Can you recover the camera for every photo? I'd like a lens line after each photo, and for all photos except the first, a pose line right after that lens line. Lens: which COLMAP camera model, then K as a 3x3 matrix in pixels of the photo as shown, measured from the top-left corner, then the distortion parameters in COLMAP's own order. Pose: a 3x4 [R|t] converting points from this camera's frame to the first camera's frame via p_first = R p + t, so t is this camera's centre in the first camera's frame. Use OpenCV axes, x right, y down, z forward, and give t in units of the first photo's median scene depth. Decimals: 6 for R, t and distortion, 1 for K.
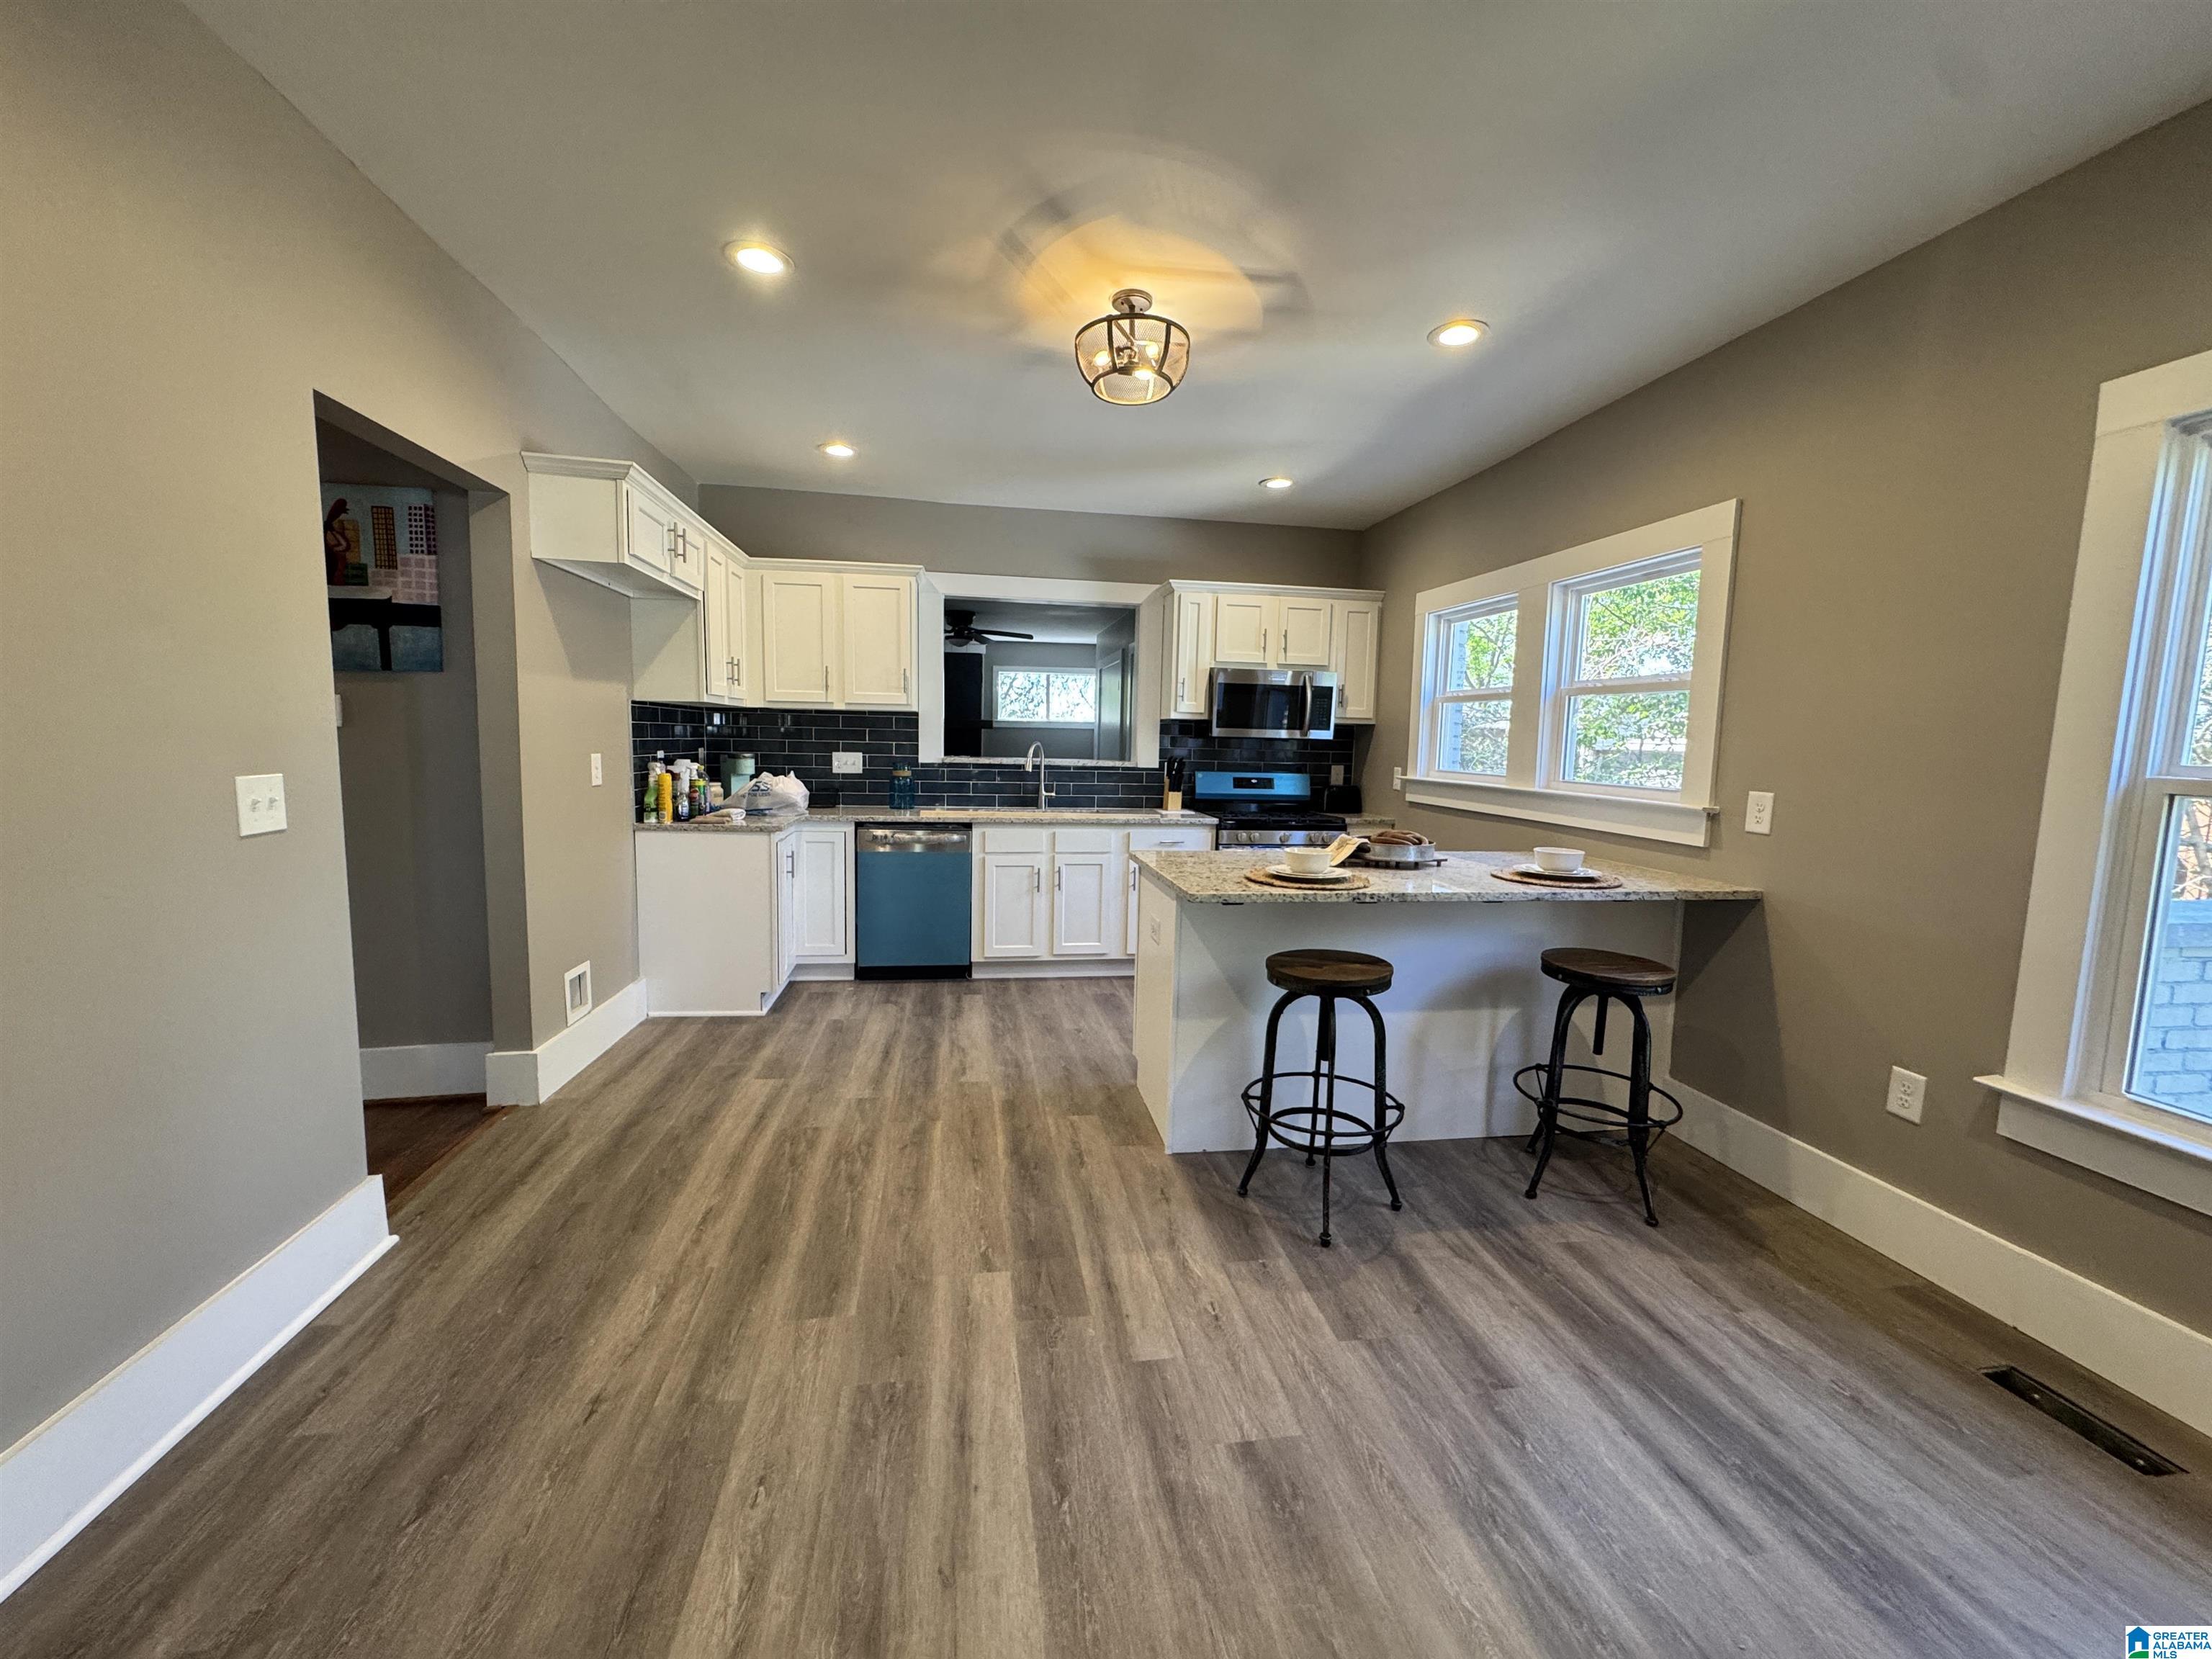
lens RADIAL K [[877.4, 0, 1103.8], [0, 877.4, 829.2], [0, 0, 1]] dist [-0.001101, -0.000051]
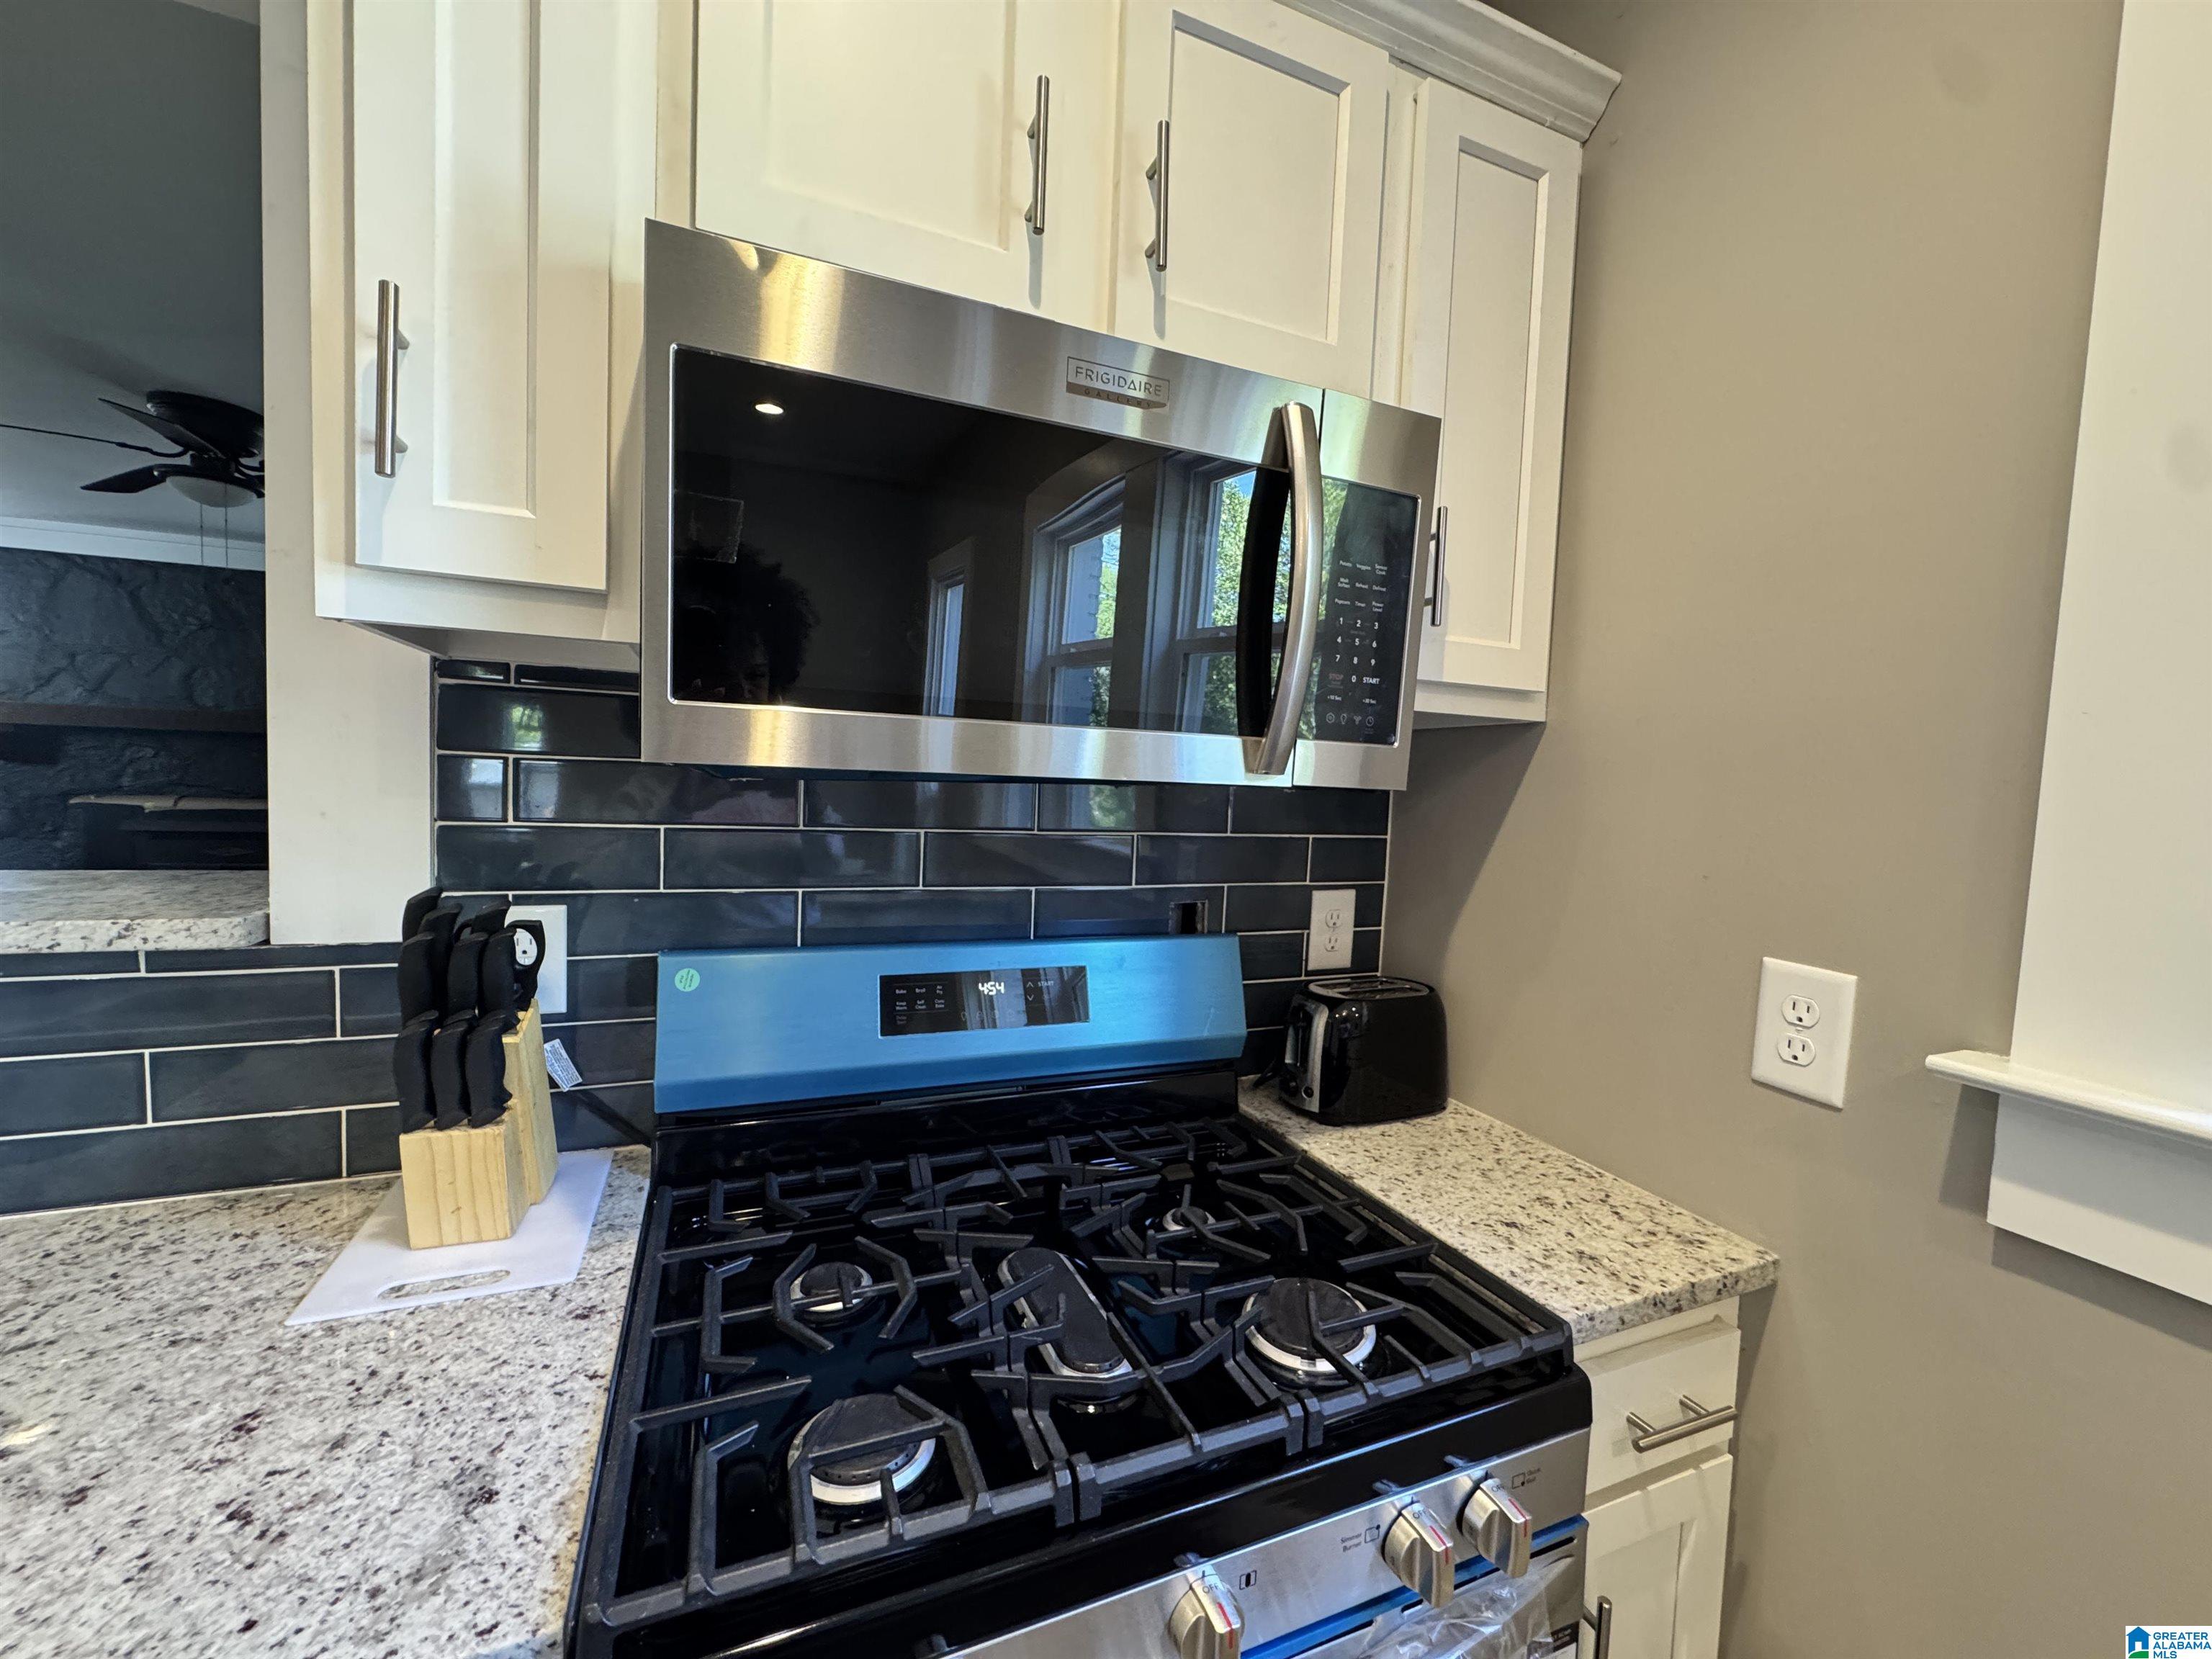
lens RADIAL K [[877.4, 0, 1103.8], [0, 877.4, 829.2], [0, 0, 1]] dist [-0.001101, -0.000051]
pose [[0.969394, 0.002037, 0.245501, 0.158356], [0.009669, 0.998873, -0.046464, -0.088405], [-0.245319, 0.047416, 0.968282, 0.862359]]
